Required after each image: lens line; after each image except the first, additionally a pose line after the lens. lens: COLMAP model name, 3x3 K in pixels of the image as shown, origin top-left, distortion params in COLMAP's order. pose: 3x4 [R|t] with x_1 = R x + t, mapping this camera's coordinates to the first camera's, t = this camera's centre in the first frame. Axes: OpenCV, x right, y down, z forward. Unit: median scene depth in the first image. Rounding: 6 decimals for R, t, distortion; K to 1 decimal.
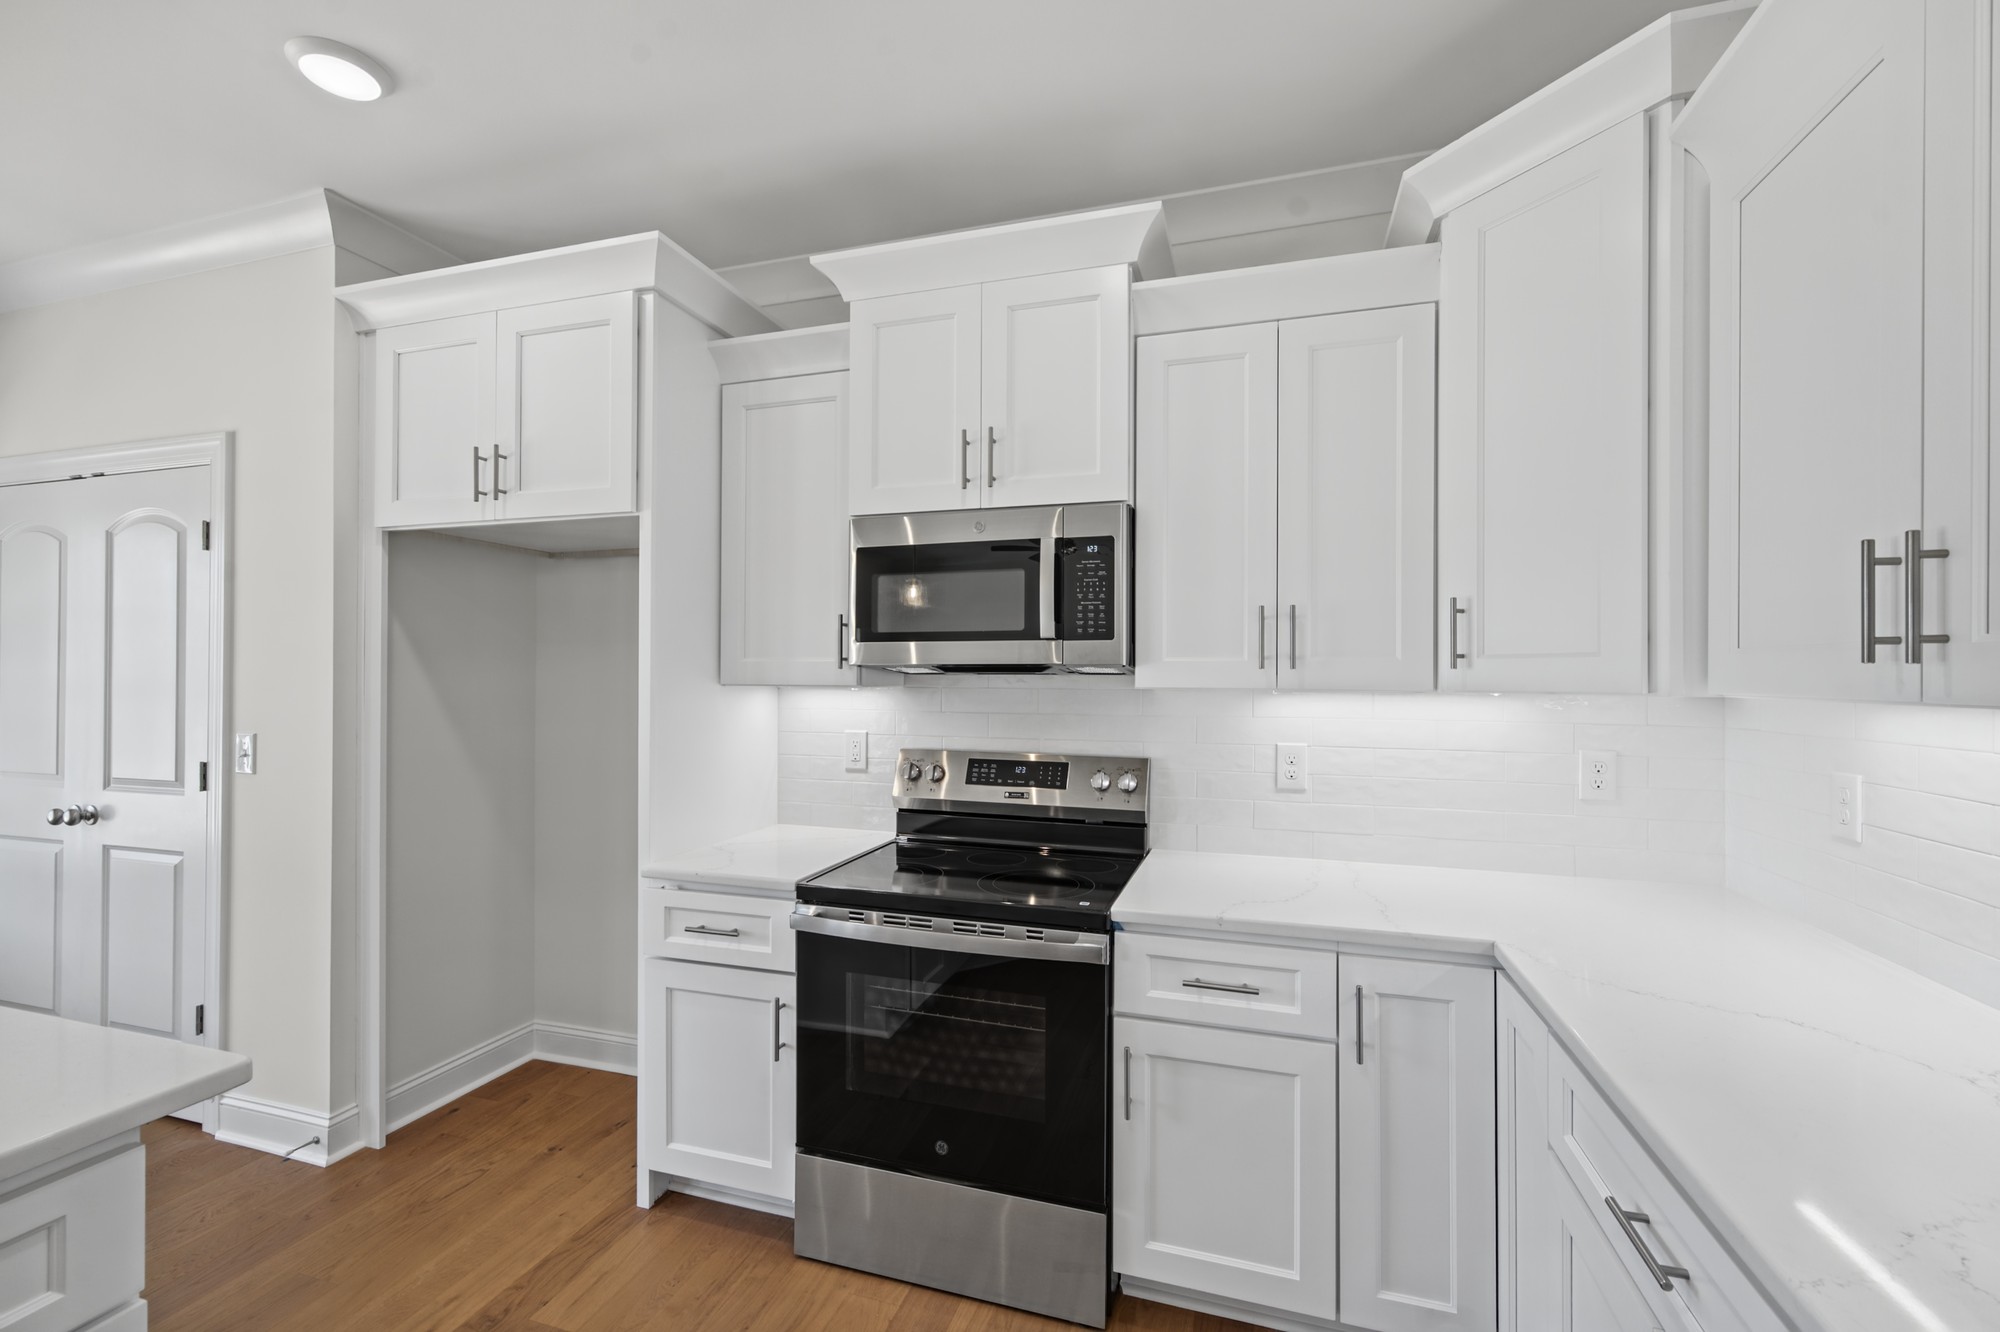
lens RADIAL K [[839.1, 0, 1003.1], [0, 839.1, 675.4], [0, 0, 1]] dist [0.002118, 0.000201]
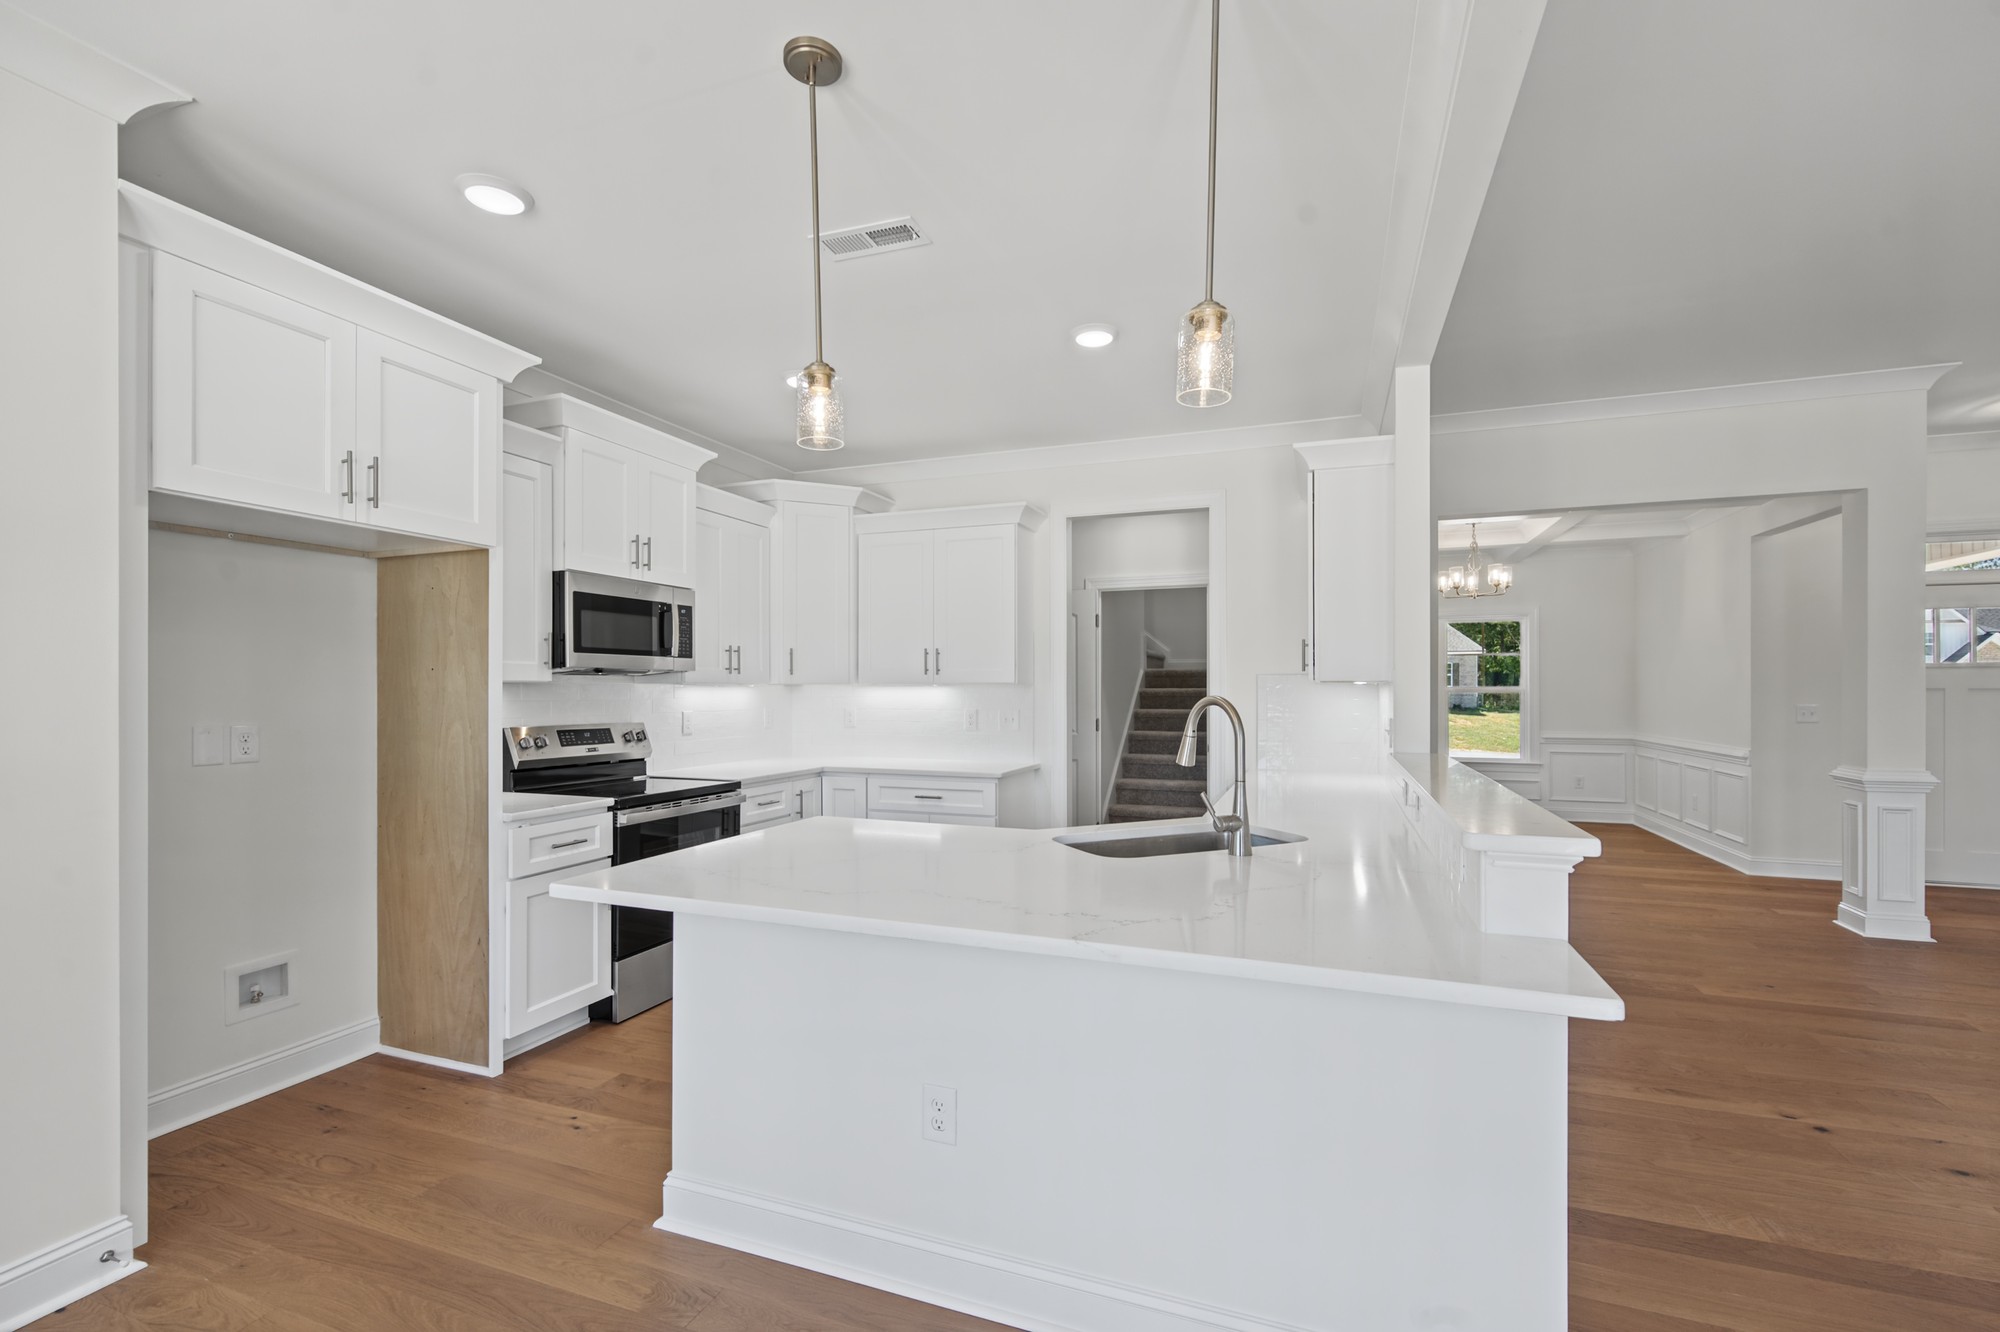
lens RADIAL K [[839.1, 0, 1003.1], [0, 839.1, 675.4], [0, 0, 1]] dist [0.002118, 0.000201]
pose [[0.067318, 0.009770, 0.997684, -1.658652], [-0.005869, 0.999939, -0.009396, 0.012155], [-0.997714, -0.005223, 0.067372, 0.118972]]
